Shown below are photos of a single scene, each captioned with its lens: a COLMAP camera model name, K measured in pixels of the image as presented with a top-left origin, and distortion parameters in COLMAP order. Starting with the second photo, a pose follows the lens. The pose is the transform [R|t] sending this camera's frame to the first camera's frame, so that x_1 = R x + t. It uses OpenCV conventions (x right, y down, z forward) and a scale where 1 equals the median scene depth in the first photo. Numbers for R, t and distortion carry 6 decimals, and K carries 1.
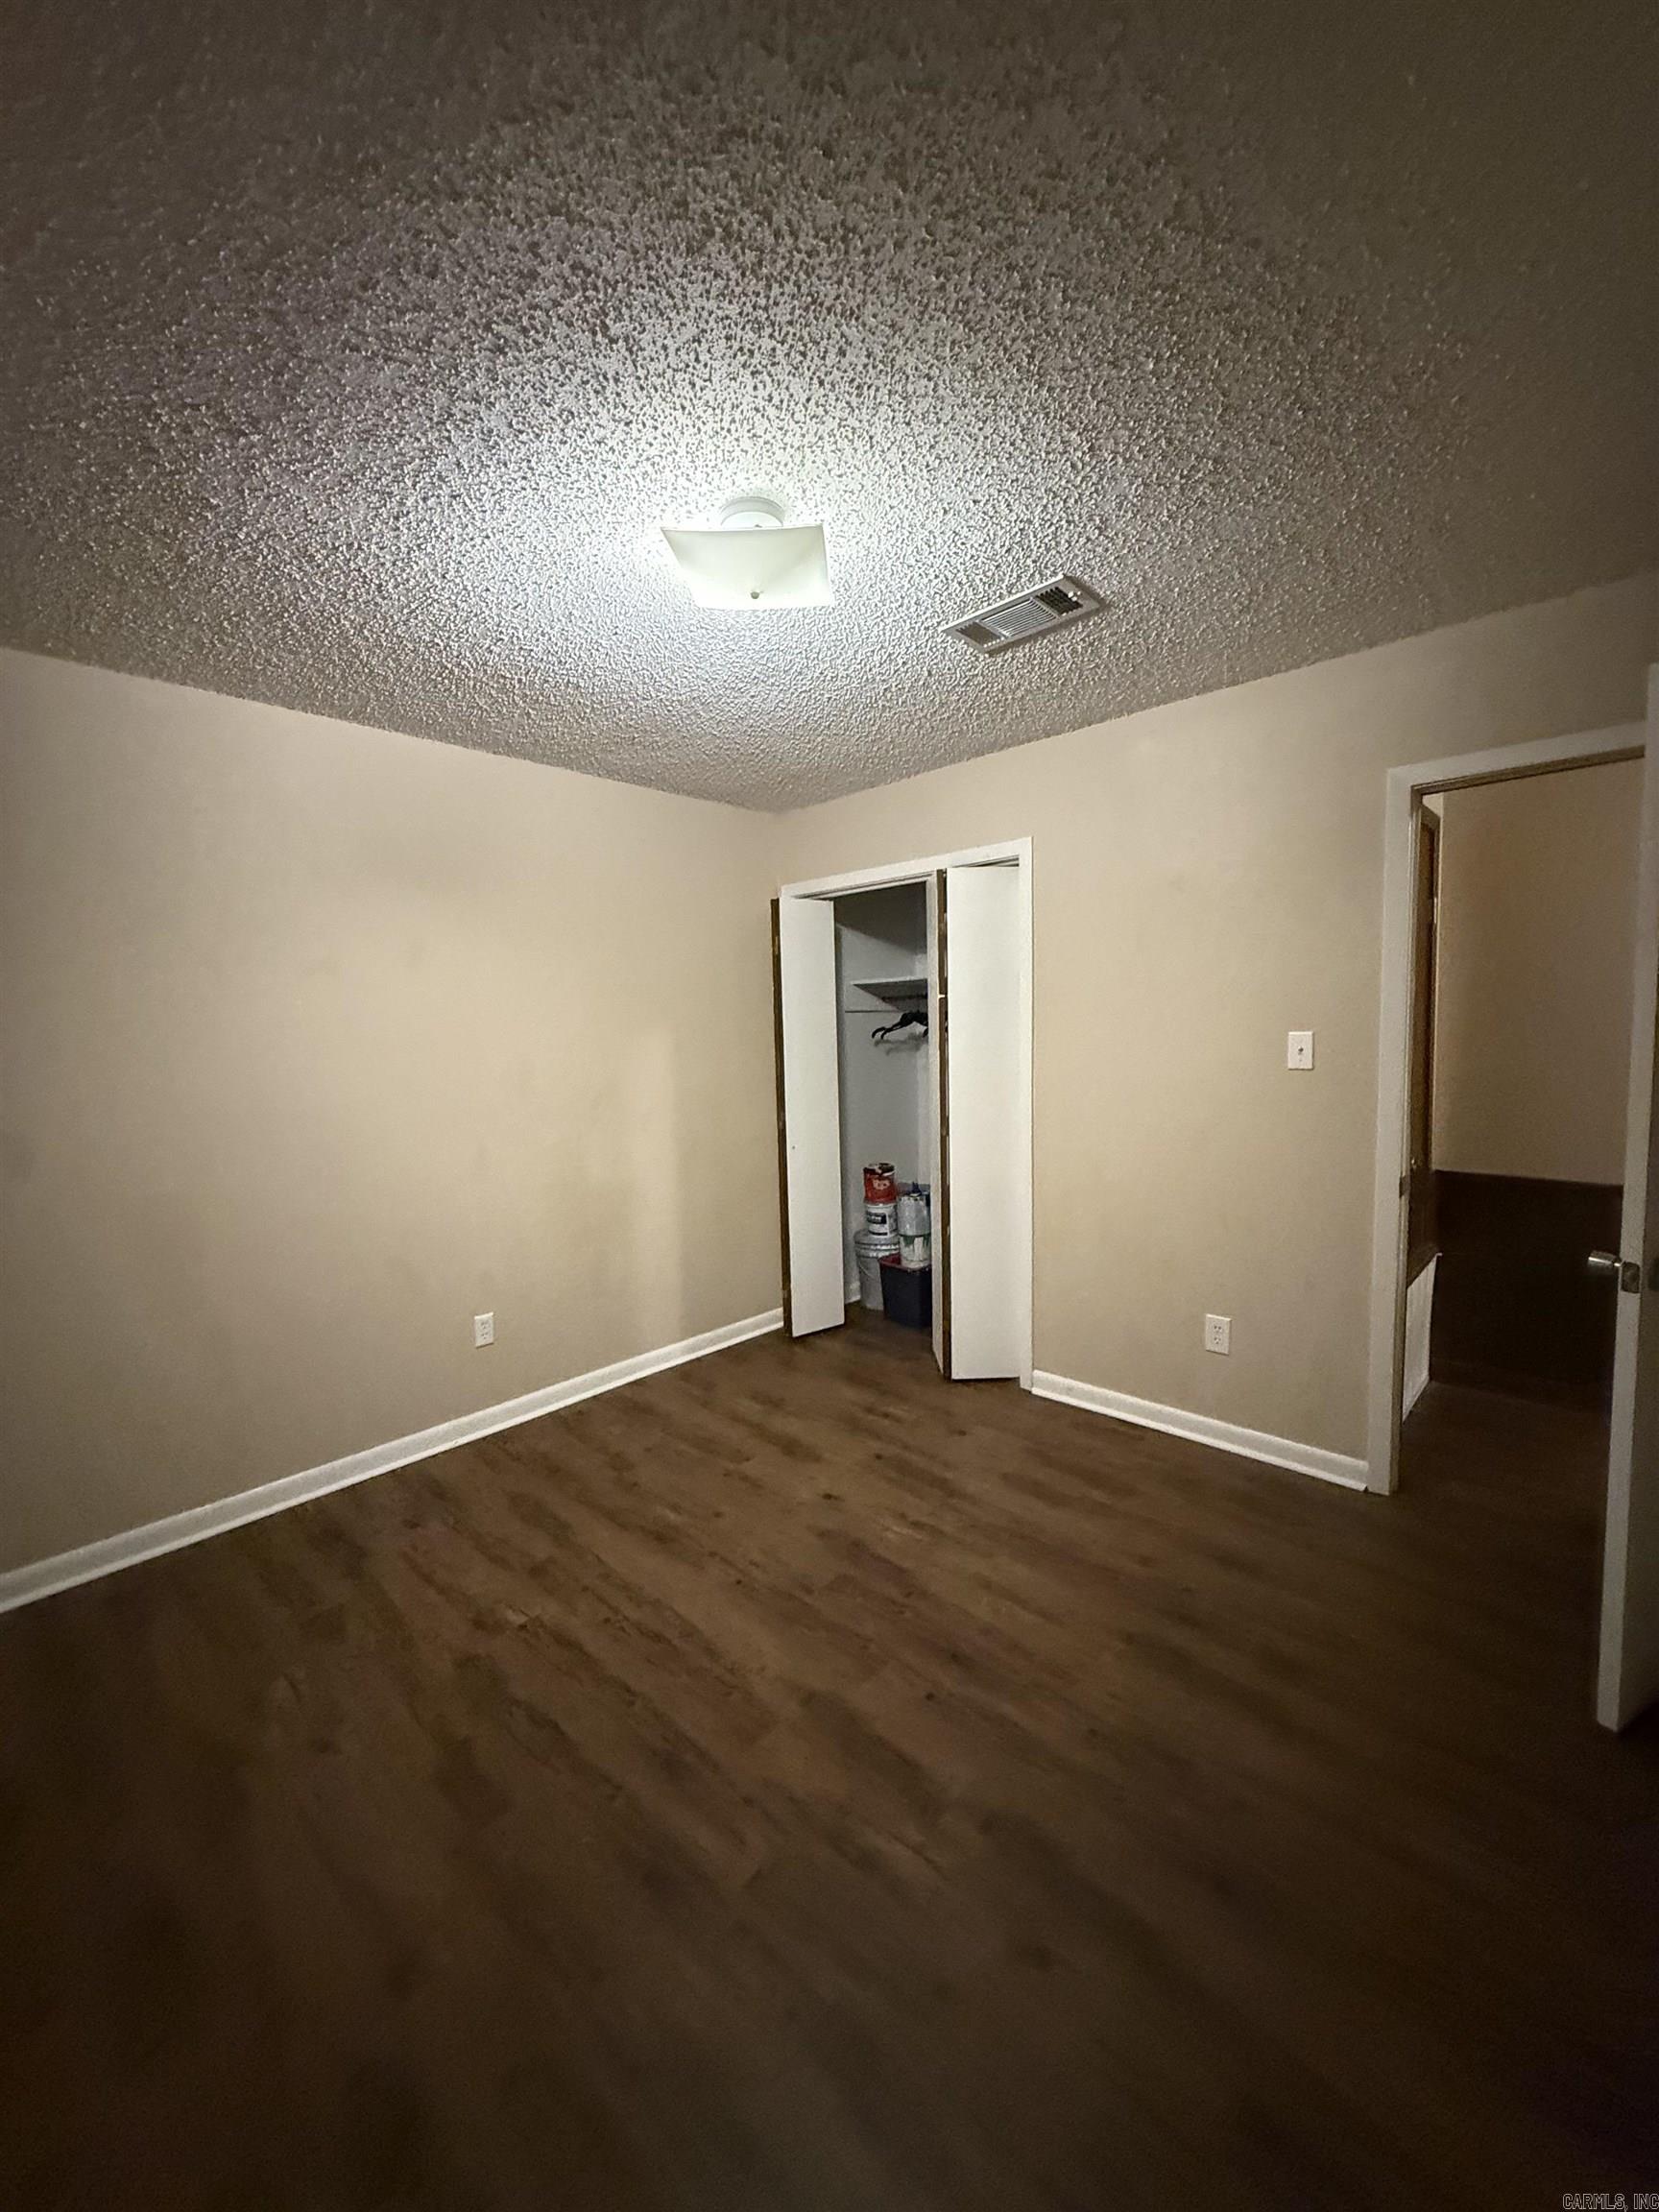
lens RADIAL K [[879.1, 0, 832.7], [0, 879.1, 1099.5], [0, 0, 1]] dist [0.001147, -0.000314]
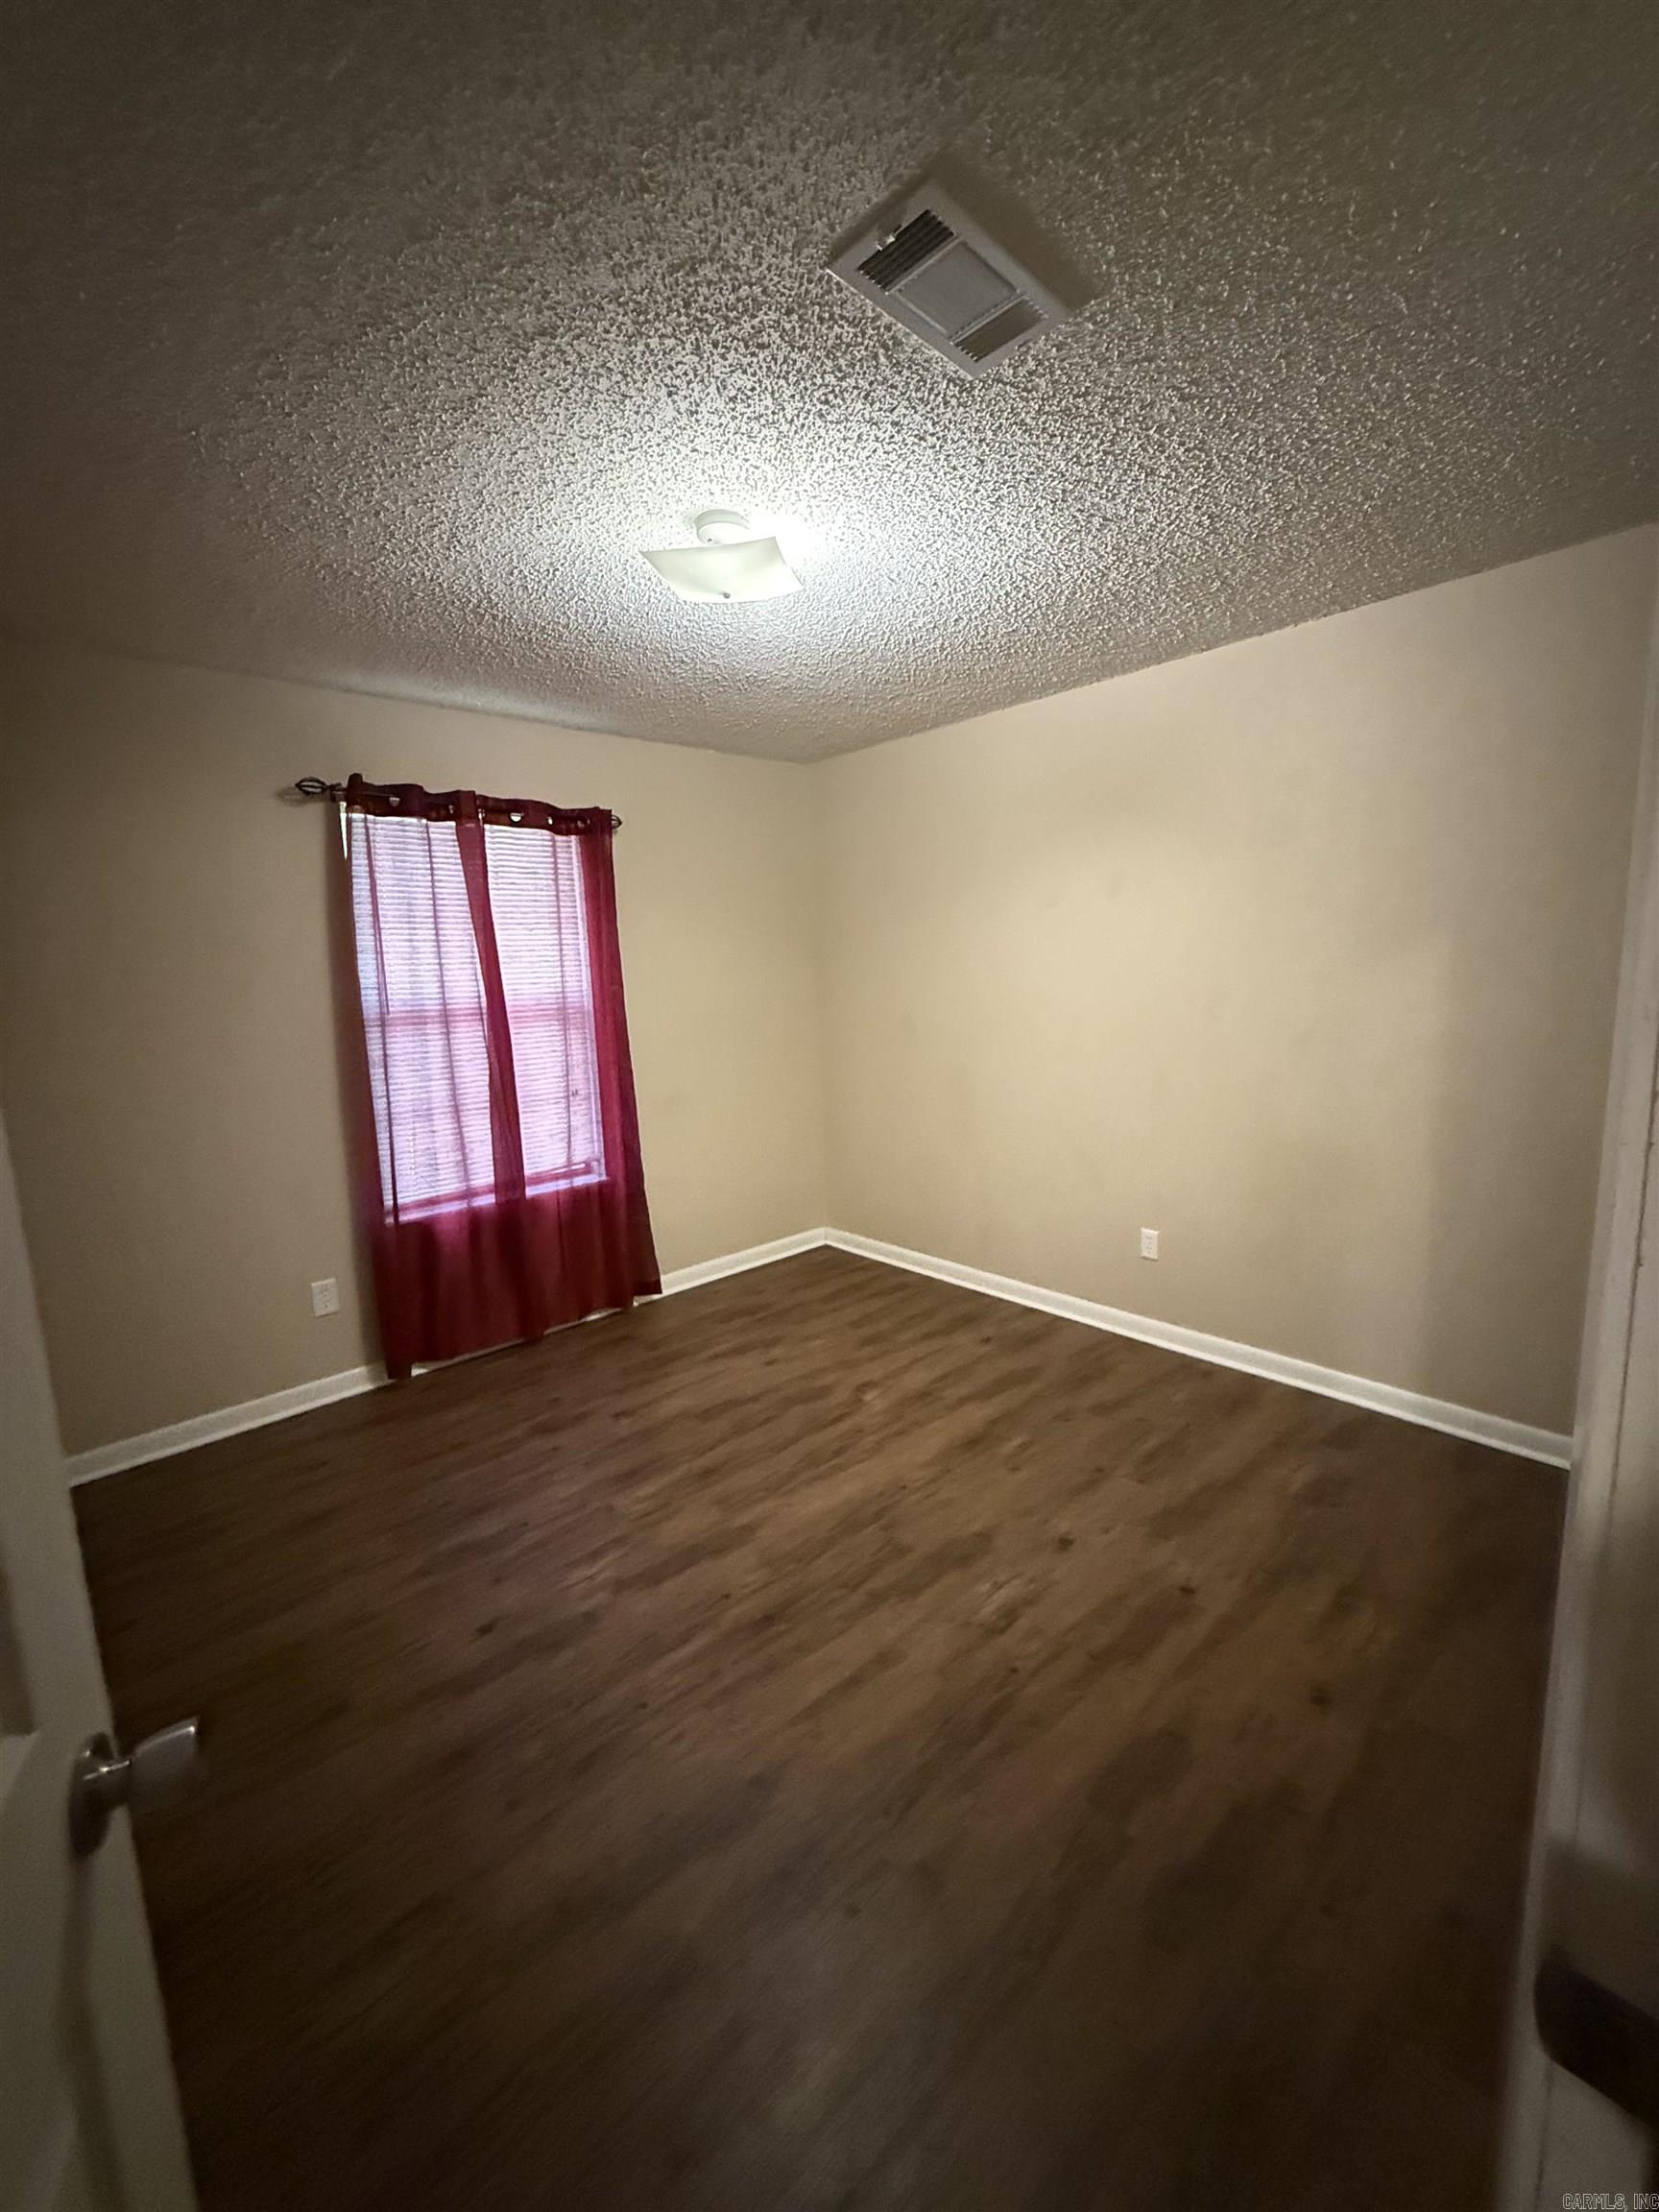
lens RADIAL K [[879.1, 0, 835.1], [0, 879.1, 1107.8], [0, 0, 1]] dist [0.001147, -0.000314]
pose [[-0.067487, 0.185477, -0.980328, 0.874455], [-0.044021, 0.981058, 0.188646, -0.110394], [0.996749, 0.055886, -0.058044, 0.954527]]
